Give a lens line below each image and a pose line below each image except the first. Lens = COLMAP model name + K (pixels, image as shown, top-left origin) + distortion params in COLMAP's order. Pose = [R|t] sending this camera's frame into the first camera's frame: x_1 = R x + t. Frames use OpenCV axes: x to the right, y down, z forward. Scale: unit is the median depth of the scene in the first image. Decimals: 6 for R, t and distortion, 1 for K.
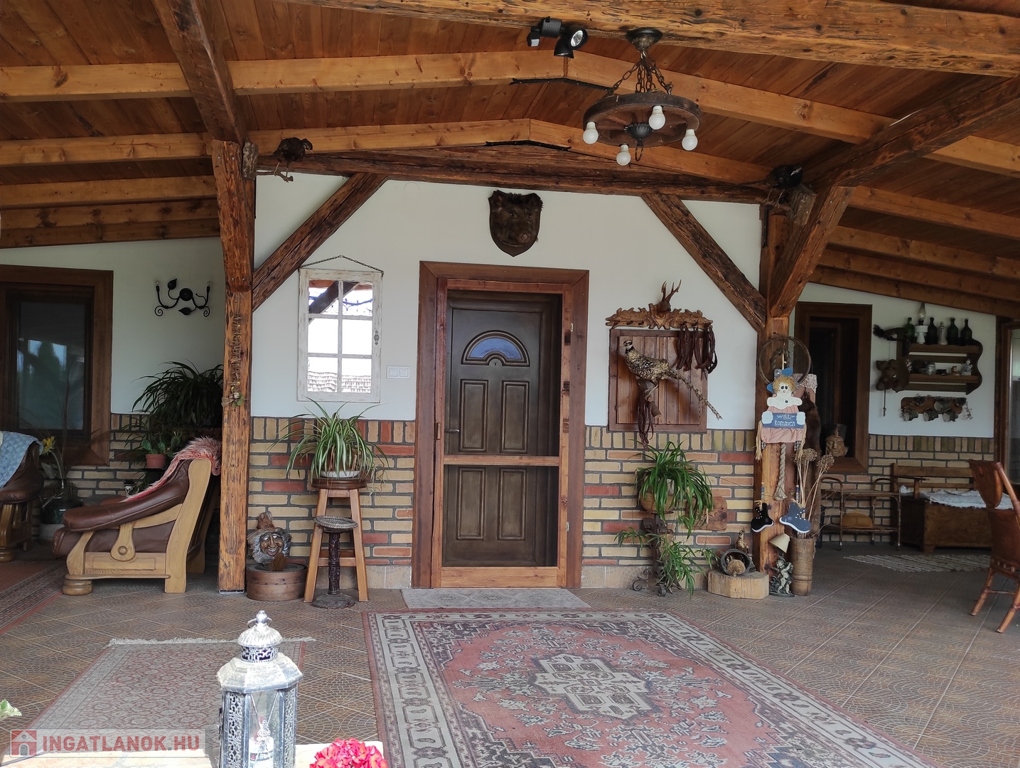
lens RADIAL K [[852.2, 0, 451.4], [0, 852.2, 420.6], [0, 0, 1]] dist [0.044004, -0.036700]
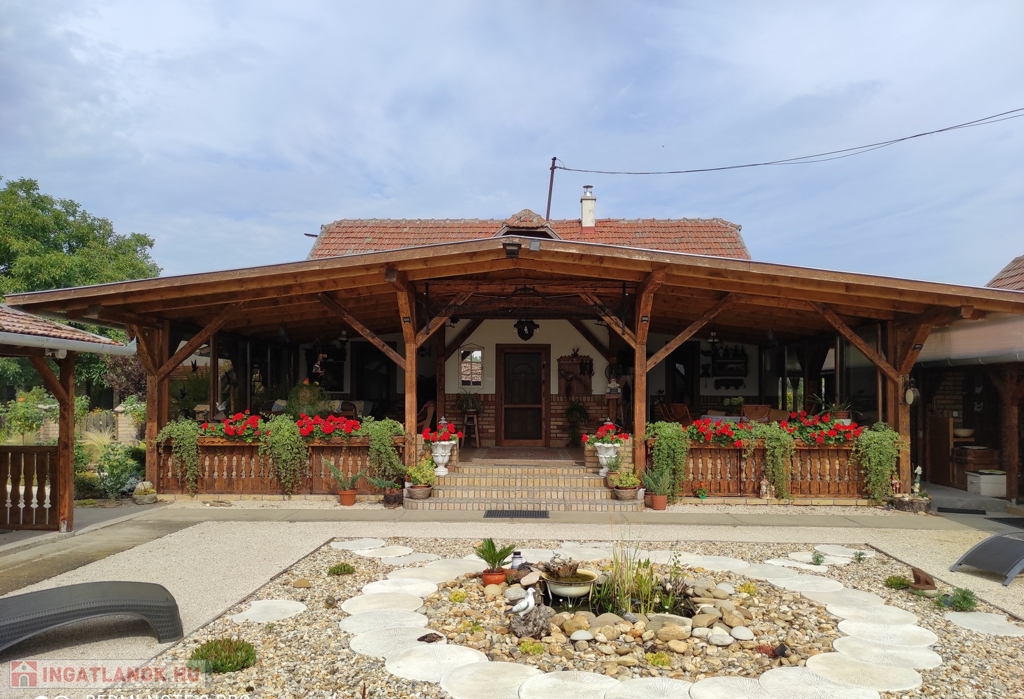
lens RADIAL K [[767.4, 0, 505.2], [0, 767.4, 383.7], [0, 0, 1]] dist [0.045291, -0.034250]
pose [[0.985533, -0.023292, -0.167874, 0.372040], [0.020952, 0.999657, -0.015694, 0.006126], [0.168182, 0.011949, 0.985684, -1.420447]]
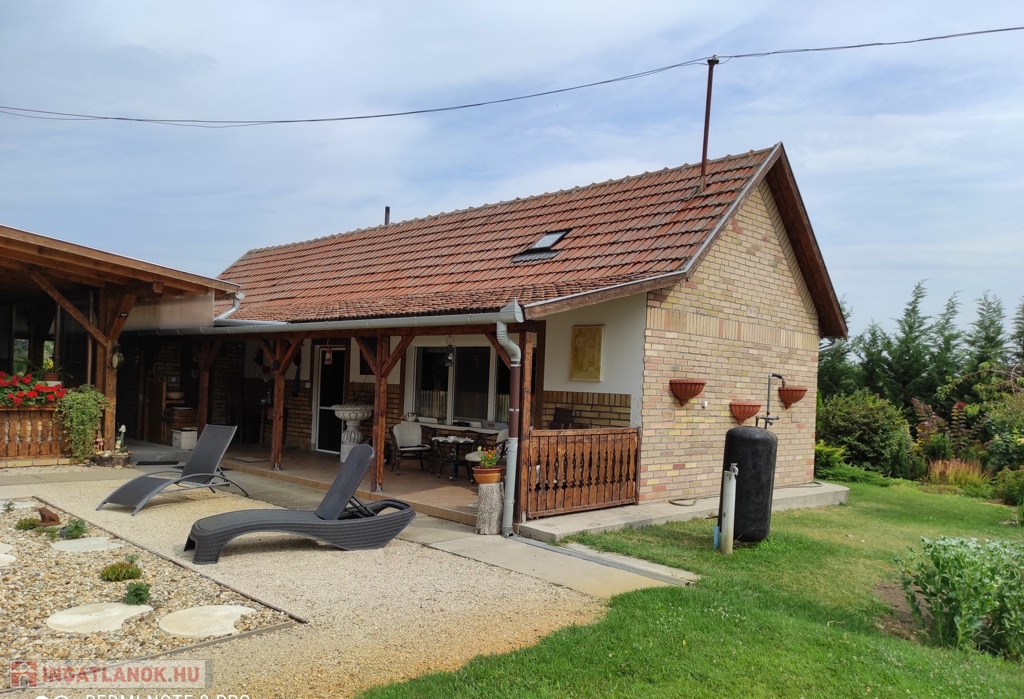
lens RADIAL K [[767.4, 0, 527.4], [0, 767.4, 377.2], [0, 0, 1]] dist [0.045291, -0.034250]
pose [[0.768717, 0.007210, 0.639548, 0.525399], [-0.019318, 0.999742, 0.011949, 0.023388], [-0.639297, -0.021541, 0.768658, -1.618596]]
